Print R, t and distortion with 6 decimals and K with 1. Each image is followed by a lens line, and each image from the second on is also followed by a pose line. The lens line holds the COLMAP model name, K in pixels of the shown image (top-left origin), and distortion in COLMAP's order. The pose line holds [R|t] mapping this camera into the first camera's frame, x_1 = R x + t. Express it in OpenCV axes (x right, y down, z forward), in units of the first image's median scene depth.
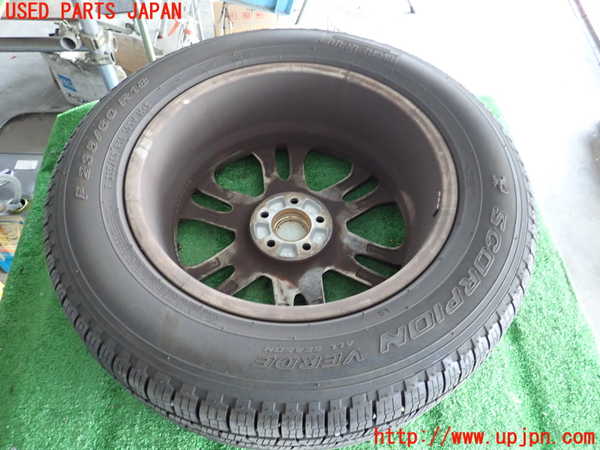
lens RADIAL K [[438.9, 0, 300.3], [0, 438.9, 227.0], [0, 0, 1]] dist [0.012198, -0.011541]
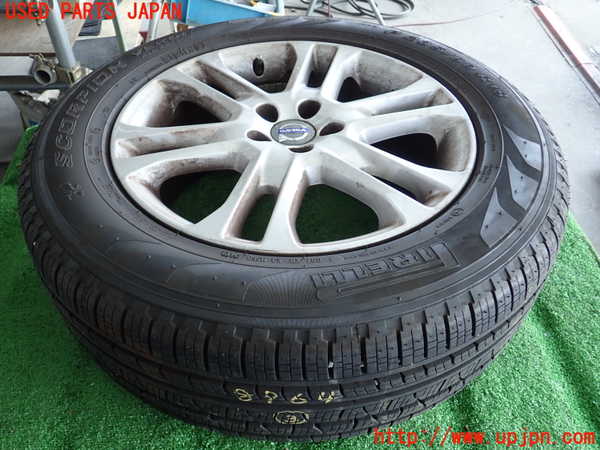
lens RADIAL K [[494.1, 0, 301.0], [0, 494.1, 227.9], [0, 0, 1]] dist [0.004050, -0.014226]
pose [[0.999268, -0.031720, 0.021391, -0.008824], [0.035335, 0.979543, -0.198108, 0.244376], [-0.014670, 0.198718, 0.979947, 0.028235]]
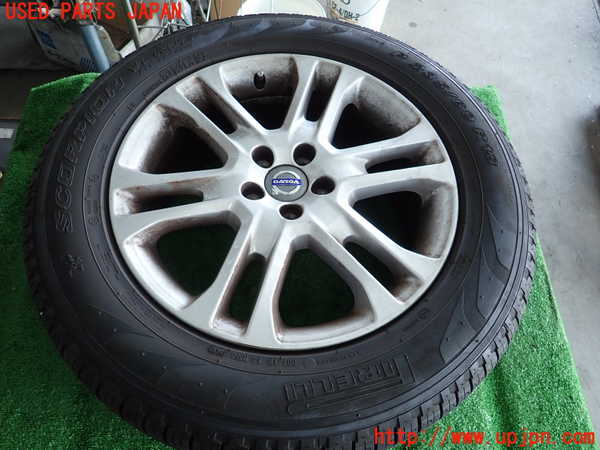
lens RADIAL K [[438.9, 0, 300.3], [0, 438.9, 224.9], [0, 0, 1]] dist [0.012198, -0.011541]
pose [[0.998639, 0.045391, 0.025692, 0.010962], [-0.047670, 0.994199, 0.096419, -0.118208], [-0.021166, -0.097513, 0.995009, 0.040988]]
